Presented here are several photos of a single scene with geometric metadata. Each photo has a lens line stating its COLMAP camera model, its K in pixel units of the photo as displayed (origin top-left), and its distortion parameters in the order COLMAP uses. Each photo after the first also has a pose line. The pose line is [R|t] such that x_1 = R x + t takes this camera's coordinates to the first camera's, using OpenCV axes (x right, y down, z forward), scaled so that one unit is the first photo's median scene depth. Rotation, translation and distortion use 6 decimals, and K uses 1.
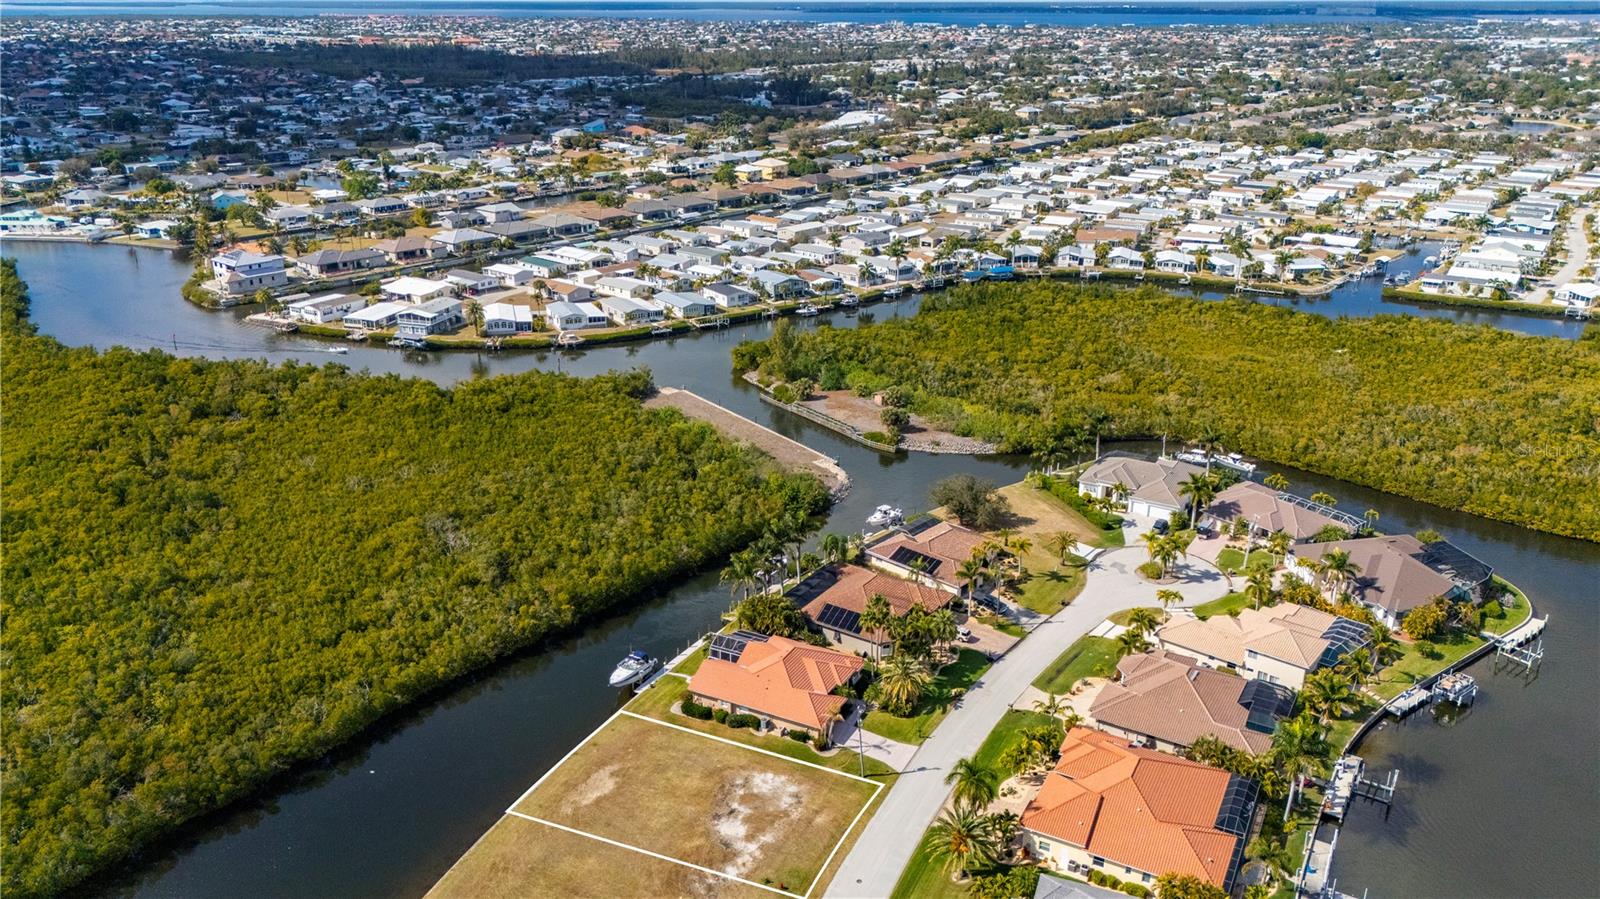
lens RADIAL K [[1160.3, 0, 800.0], [0, 1160.3, 449.5], [0, 0, 1]] dist [0.077372, -0.082798]
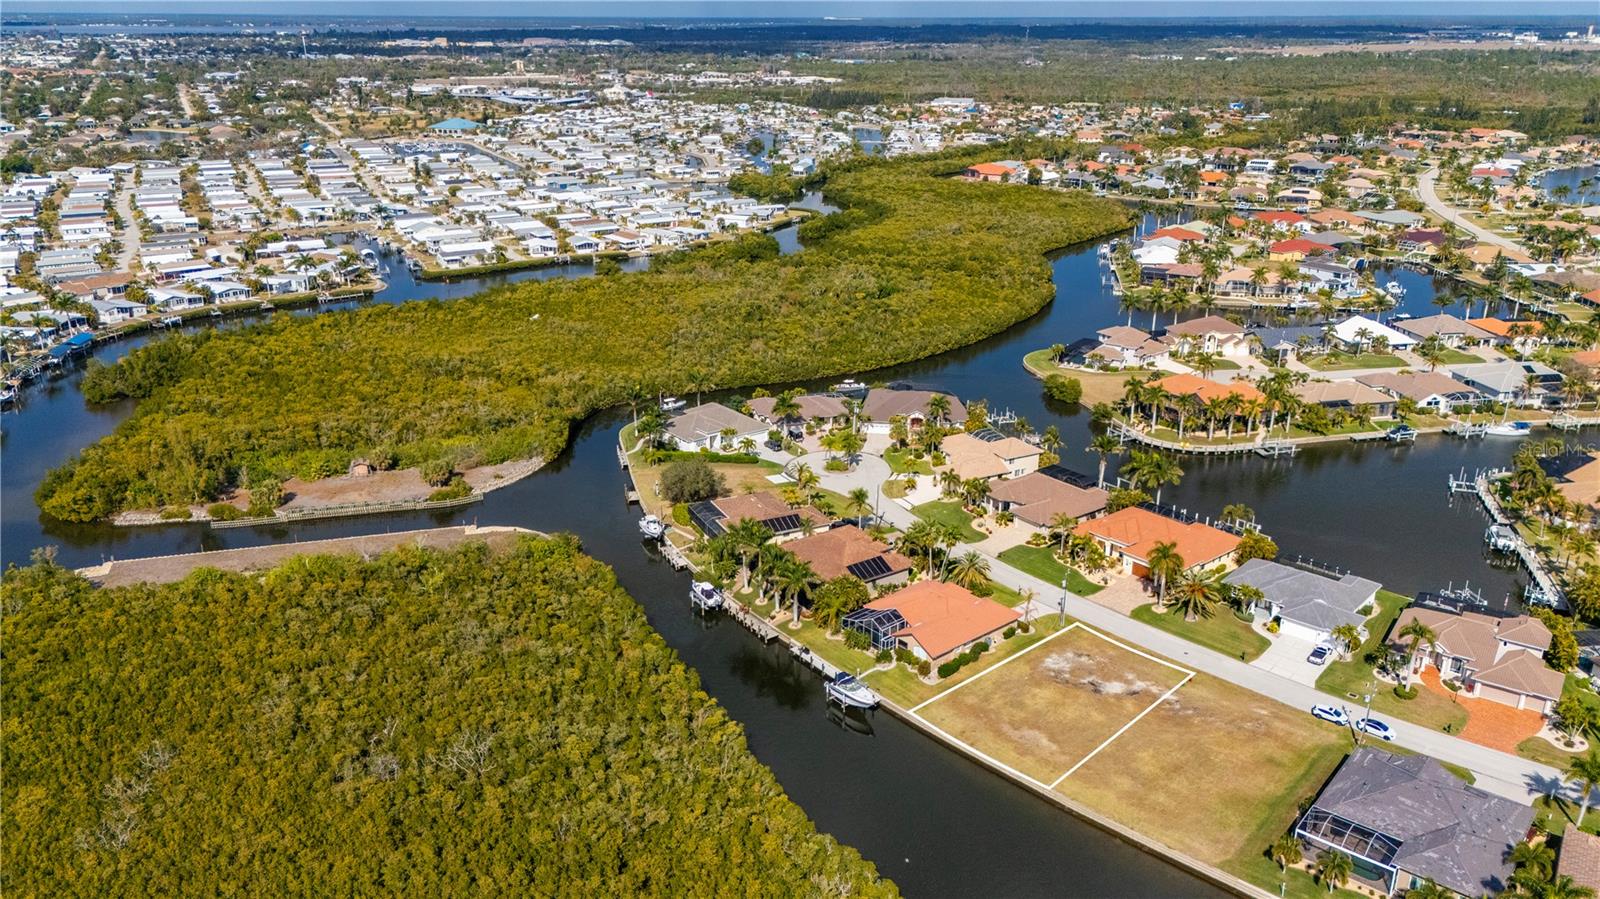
lens RADIAL K [[1195.0, 0, 803.5], [0, 1195.0, 416.1], [0, 0, 1]] dist [0.079010, -0.100493]
pose [[0.366672, -0.289719, 0.884089, -0.447383], [0.311832, 0.933580, 0.176606, -0.098490], [-0.876534, 0.210931, 0.432662, 0.250057]]
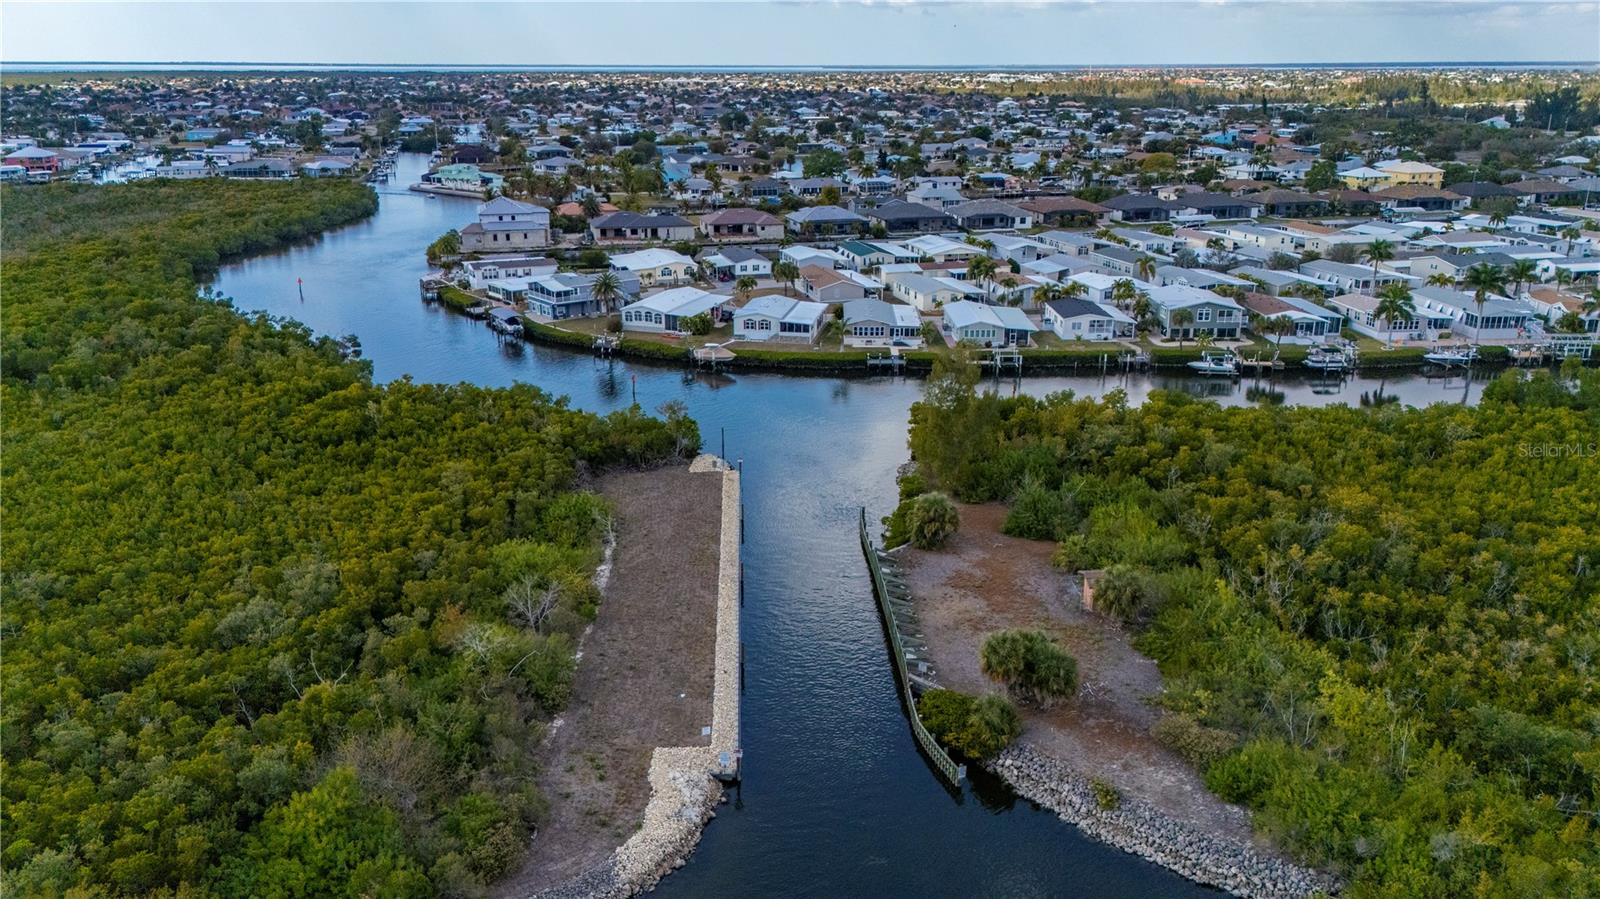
lens RADIAL K [[1209.8, 0, 760.2], [0, 1209.8, 448.2], [0, 0, 1]] dist [0.054392, -0.003470]
pose [[0.827162, 0.170670, -0.535421, 0.139893], [-0.196058, 0.980545, 0.009669, -0.055495], [0.526654, 0.096976, 0.844530, 0.491579]]
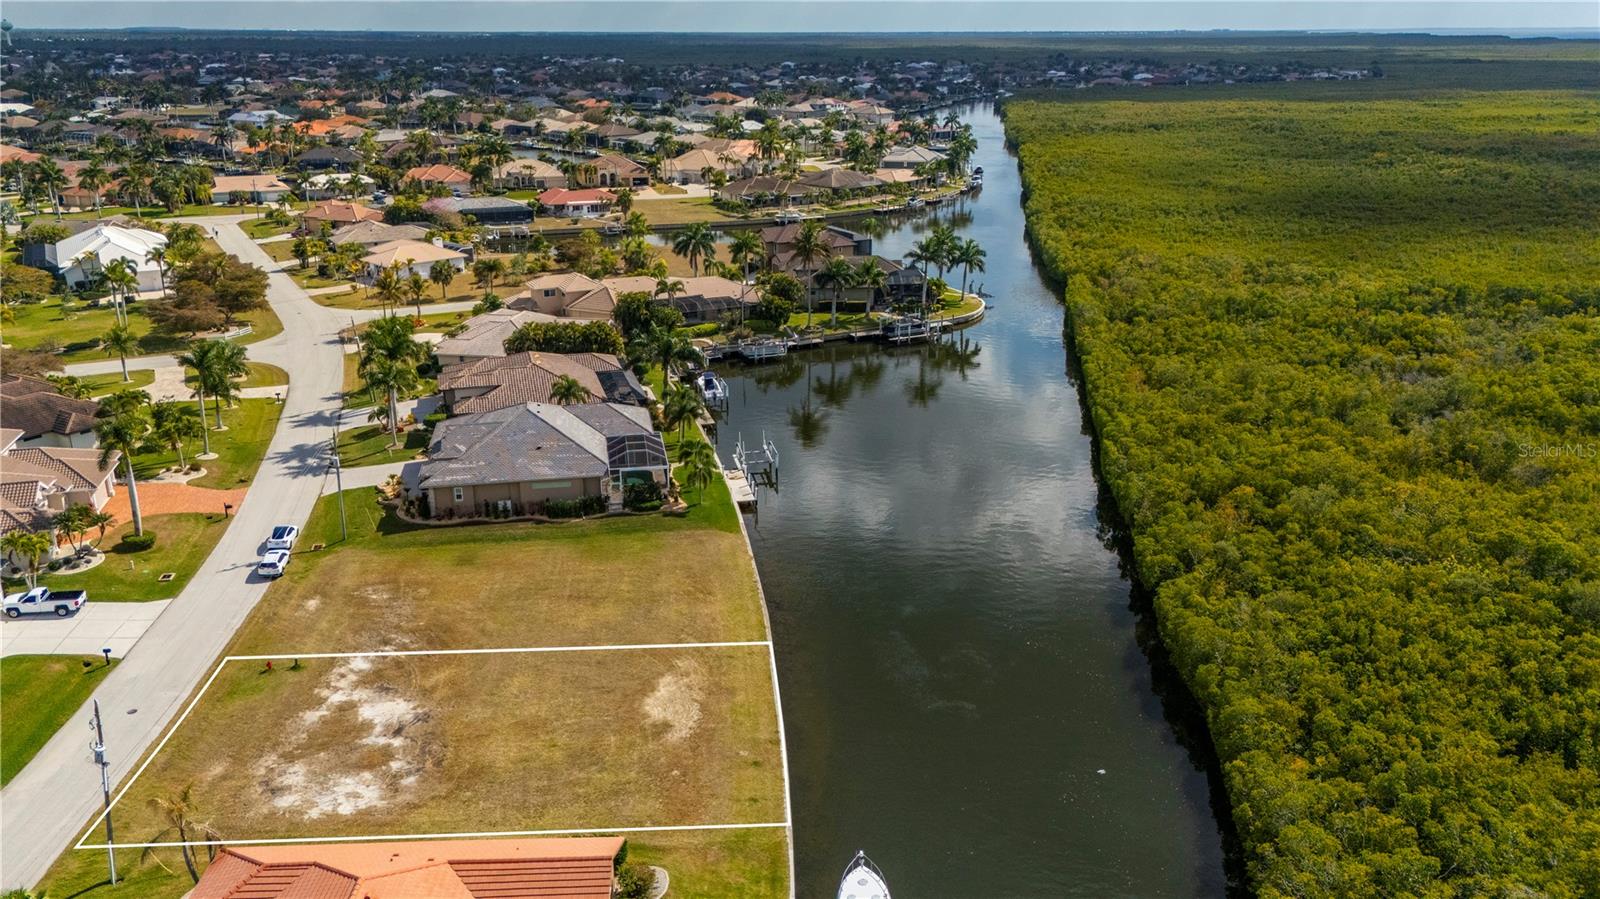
lens RADIAL K [[1195.0, 0, 803.5], [0, 1195.0, 416.1], [0, 0, 1]] dist [0.079010, -0.100493]
pose [[-0.870498, 0.146080, -0.469994, 0.007669], [-0.167369, 0.810165, 0.561801, -0.058580], [0.462840, 0.567709, -0.680798, 0.521526]]
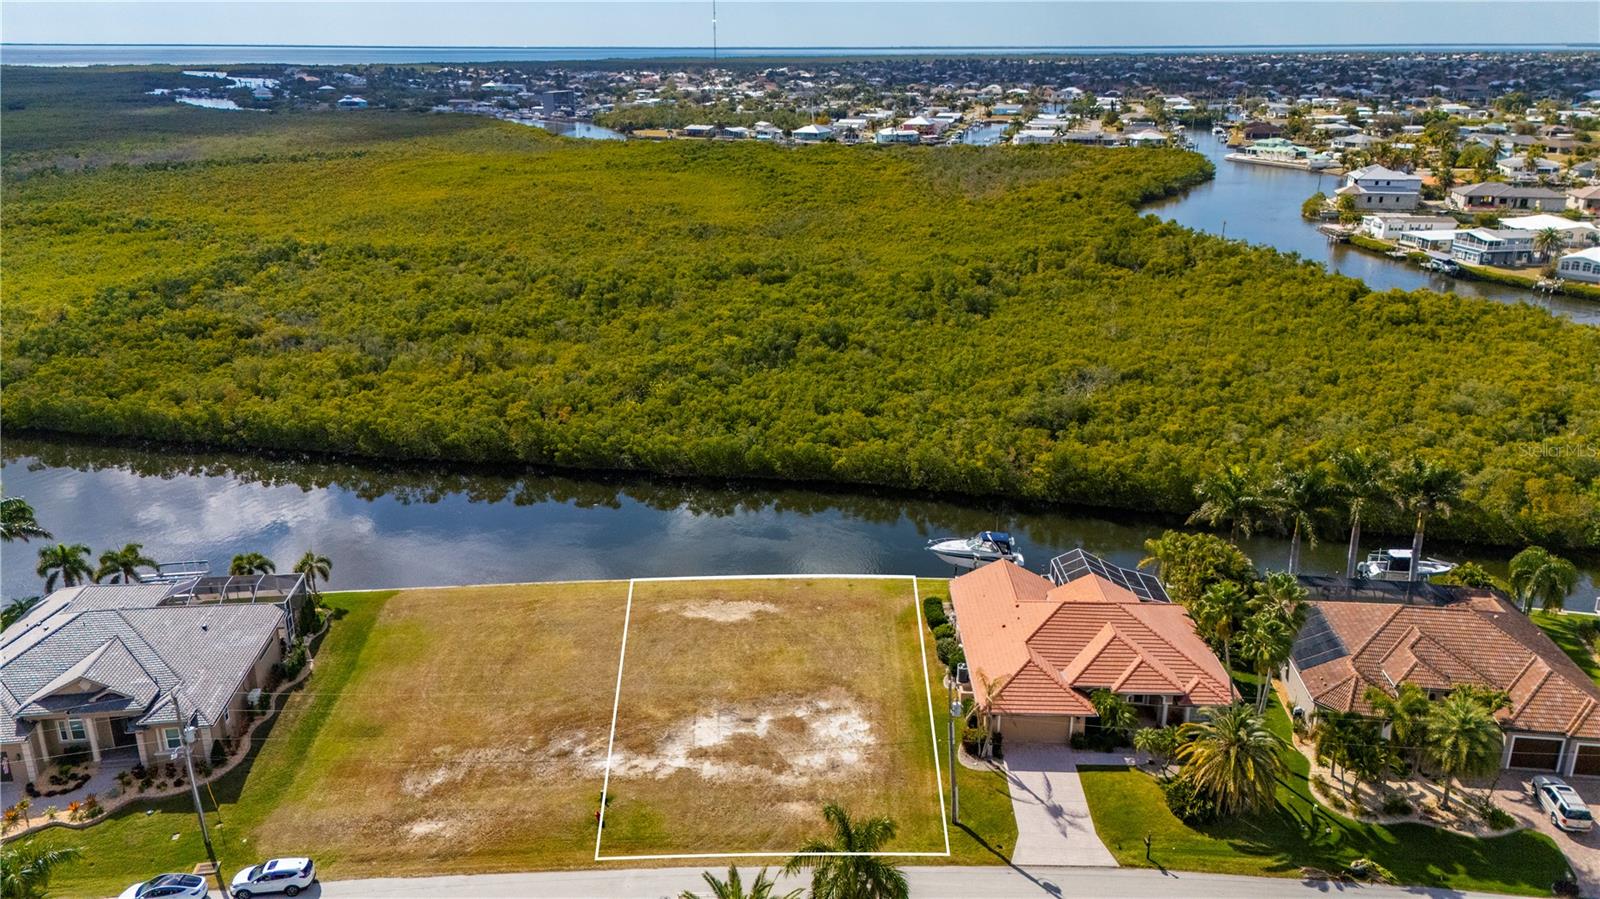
lens RADIAL K [[1155.5, 0, 799.4], [0, 1155.5, 431.1], [0, 0, 1]] dist [0.075080, -0.071874]
pose [[0.444992, 0.279951, -0.850652, 0.159938], [-0.309122, 0.939516, 0.147489, 0.026897], [0.840491, 0.197323, 0.504616, 0.258844]]
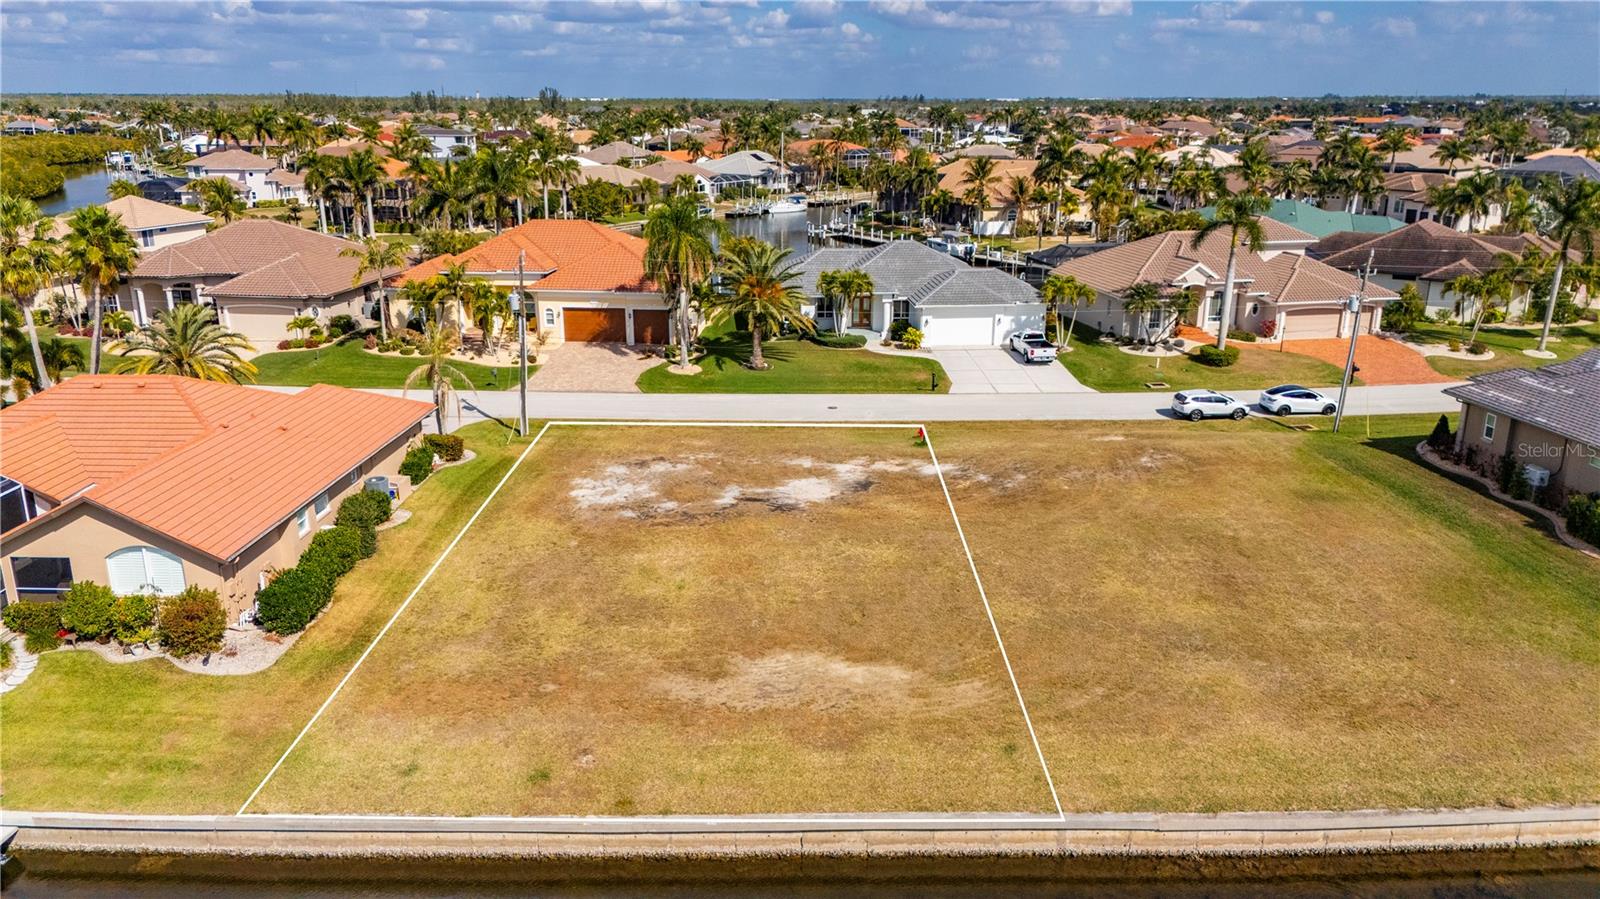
lens RADIAL K [[1171.0, 0, 800.0], [0, 1171.0, 449.5], [0, 0, 1]] dist [0.054086, -0.047994]
pose [[-0.426256, -0.258286, 0.866945, -0.151841], [0.303052, 0.862218, 0.405881, 0.052594], [-0.852329, 0.435739, -0.289251, 0.411218]]
